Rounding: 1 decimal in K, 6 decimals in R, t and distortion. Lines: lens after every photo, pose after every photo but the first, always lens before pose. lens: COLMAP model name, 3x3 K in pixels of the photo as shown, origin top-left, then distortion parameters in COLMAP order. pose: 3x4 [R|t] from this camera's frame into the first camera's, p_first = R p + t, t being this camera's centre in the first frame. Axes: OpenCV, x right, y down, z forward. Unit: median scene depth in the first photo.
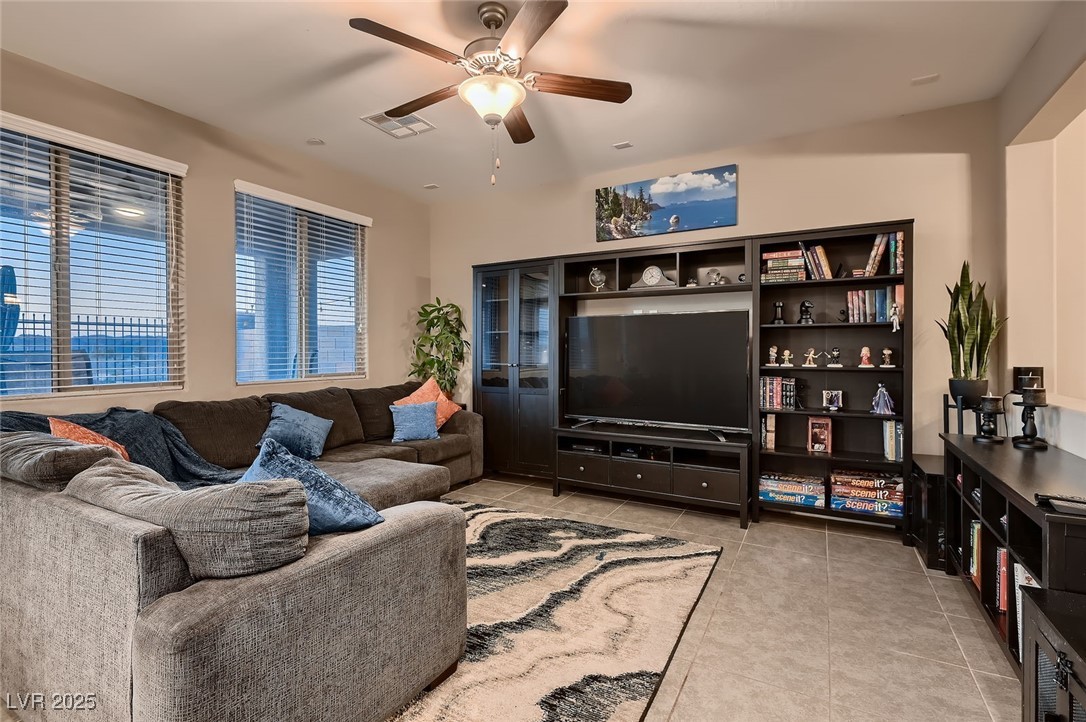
lens RADIAL K [[500.6, 0, 538.7], [0, 500.6, 354.7], [0, 0, 1]] dist [0.009018, -0.001338]
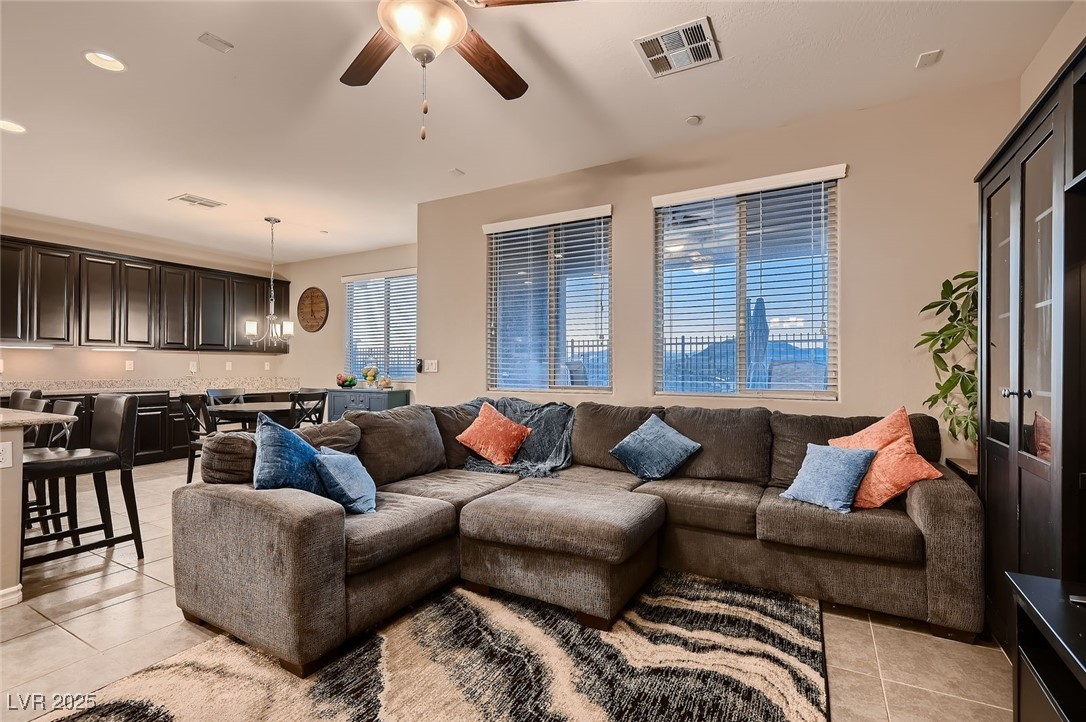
lens RADIAL K [[500.6, 0, 540.1], [0, 500.6, 366.8], [0, 0, 1]] dist [0.009018, -0.001338]
pose [[0.001179, 0.007417, -0.999972, 0.431981], [-0.006739, 0.999950, 0.007409, -0.003048], [0.999977, 0.006730, 0.001229, 0.758454]]
